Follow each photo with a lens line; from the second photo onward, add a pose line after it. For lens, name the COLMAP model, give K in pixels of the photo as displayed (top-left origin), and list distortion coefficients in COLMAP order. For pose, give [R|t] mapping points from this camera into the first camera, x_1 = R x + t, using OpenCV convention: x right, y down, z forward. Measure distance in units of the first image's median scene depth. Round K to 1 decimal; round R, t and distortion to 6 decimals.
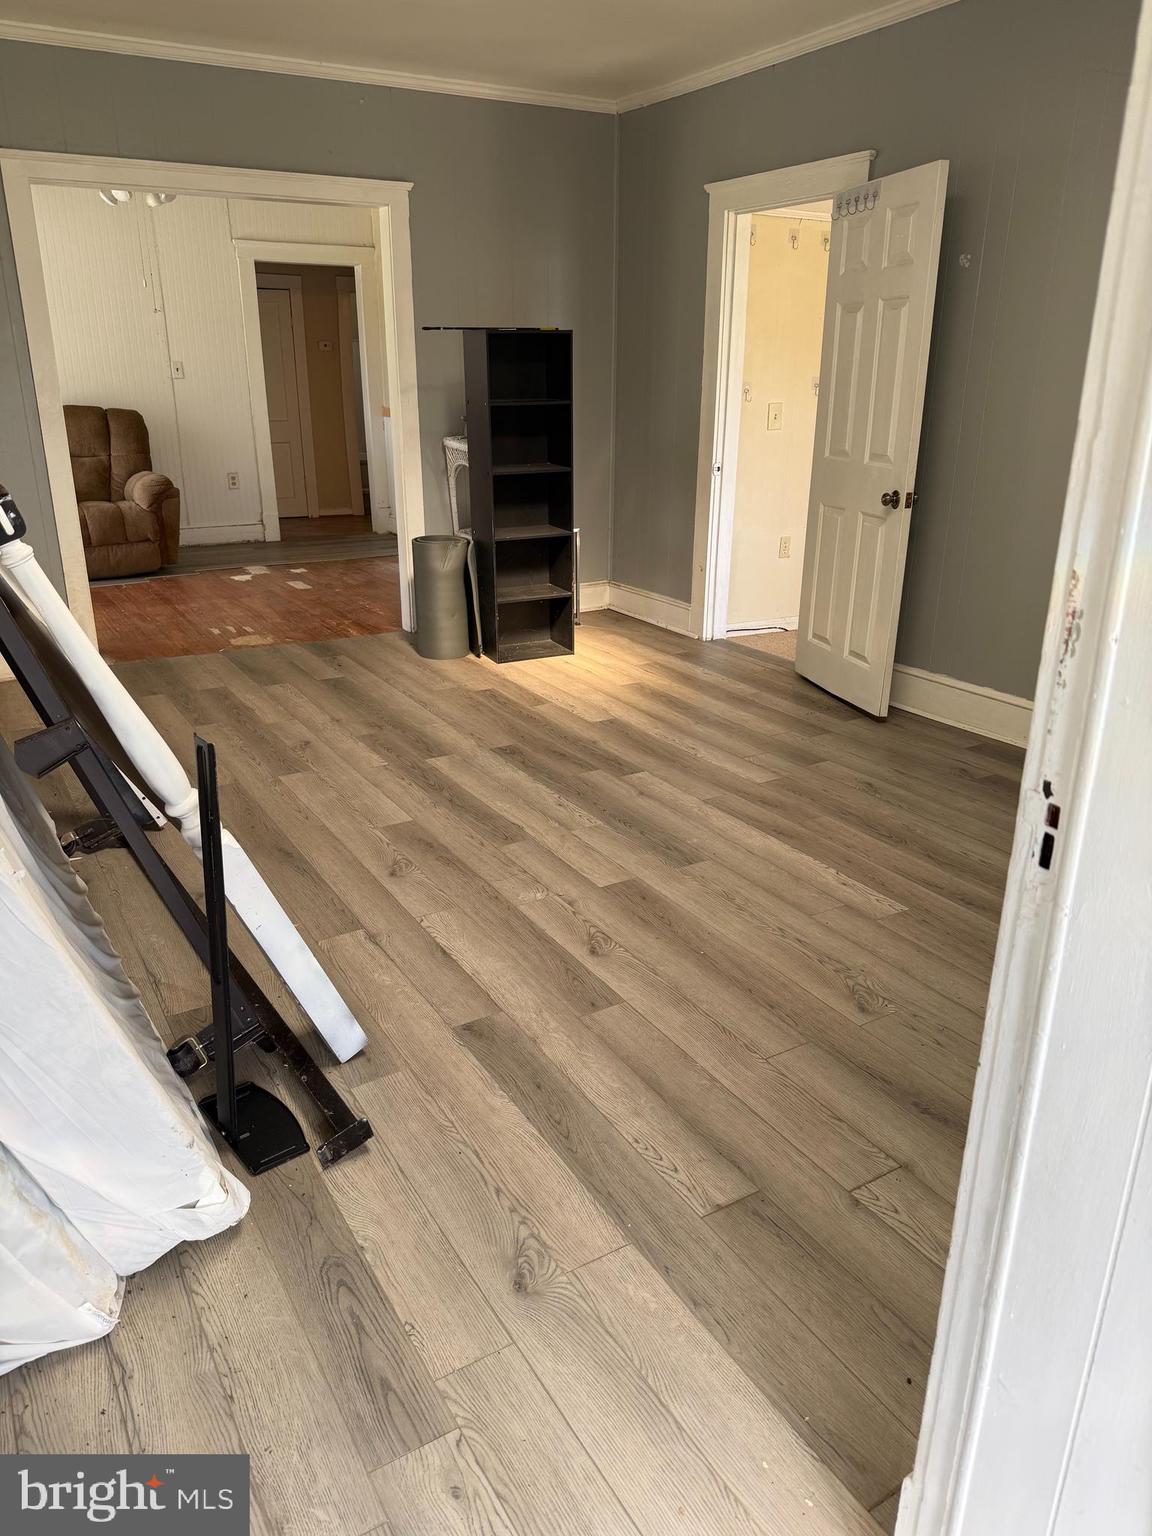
lens RADIAL K [[1161.3, 0, 576.0], [0, 1161.3, 768.0], [0, 0, 1]] dist [0.056669, -0.002355]
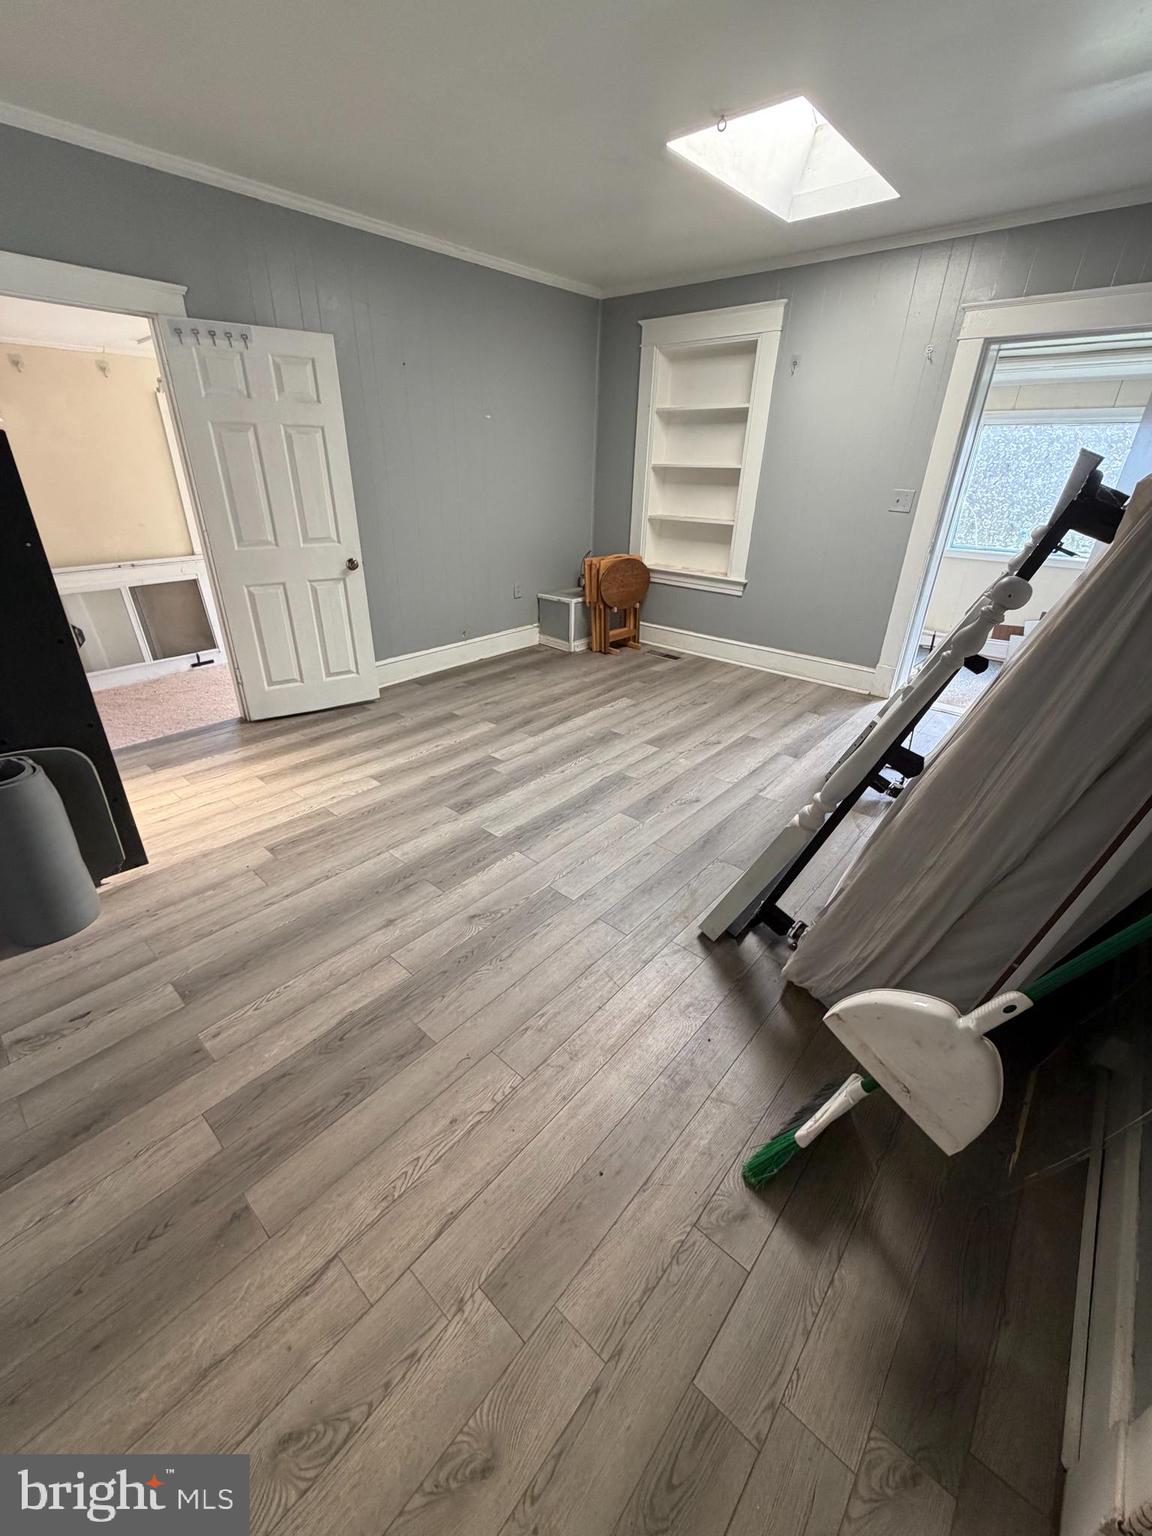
lens RADIAL K [[615.0, 0, 576.0], [0, 615.0, 768.0], [0, 0, 1]] dist [0.000861, 0.000124]
pose [[-0.344223, -0.431681, 0.833764, -0.650287], [0.279496, 0.800658, 0.529932, -0.373855], [-0.896322, 0.415449, -0.154952, 1.001602]]
